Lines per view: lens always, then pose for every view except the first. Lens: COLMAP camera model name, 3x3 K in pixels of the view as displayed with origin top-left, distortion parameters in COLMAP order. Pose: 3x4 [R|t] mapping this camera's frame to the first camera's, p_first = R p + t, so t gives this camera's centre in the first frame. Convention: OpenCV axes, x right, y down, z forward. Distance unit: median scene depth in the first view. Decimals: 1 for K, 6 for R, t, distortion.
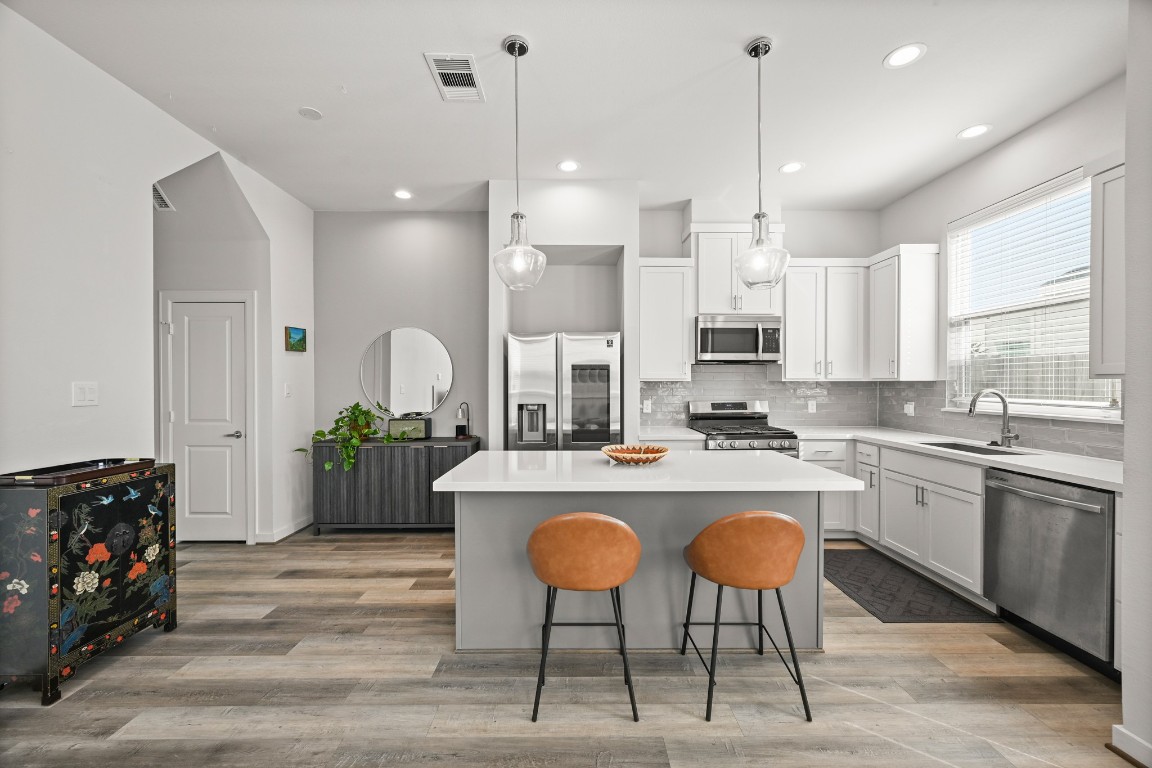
lens RADIAL K [[461.5, 0, 573.5], [0, 461.5, 383.3], [0, 0, 1]] dist [0.000893, 0.000126]
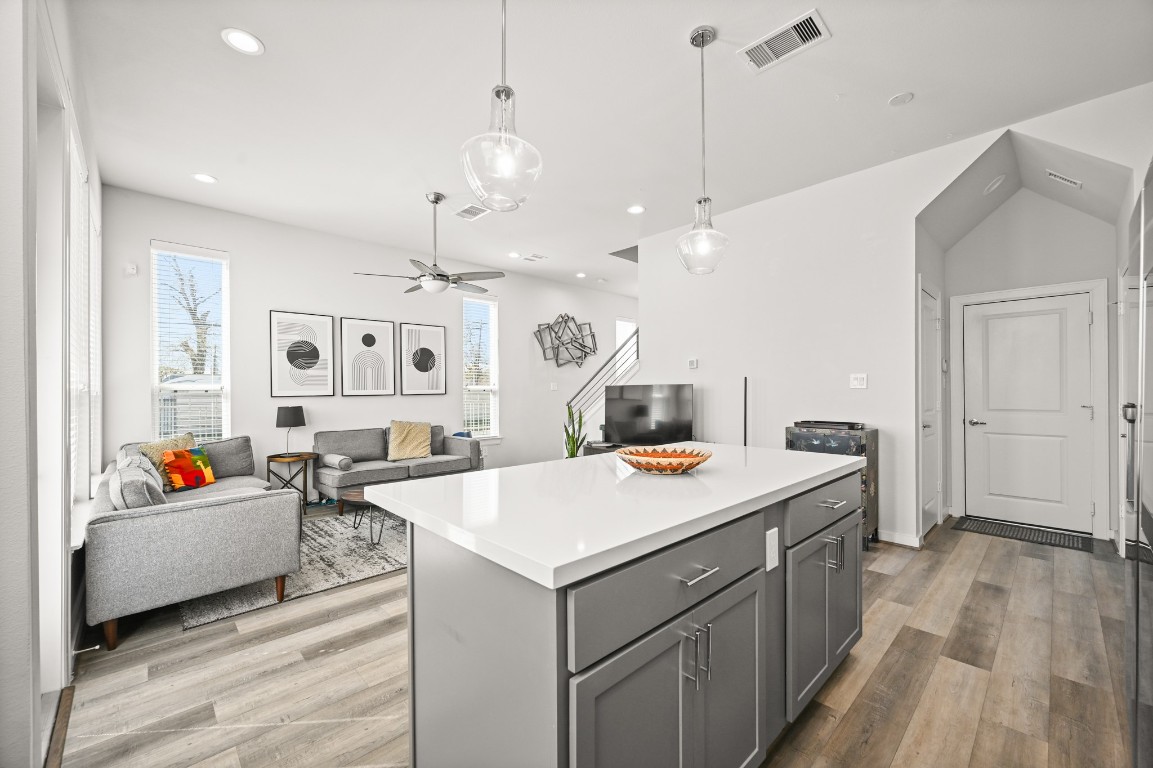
lens RADIAL K [[459.2, 0, 571.9], [0, 459.2, 387.3], [0, 0, 1]] dist [-0.001635, 0.000327]
pose [[-0.732585, 0.001960, -0.680673, 0.694993], [0.006925, 0.999966, -0.004574, 0.041610], [0.680641, -0.008065, -0.732573, 1.375409]]
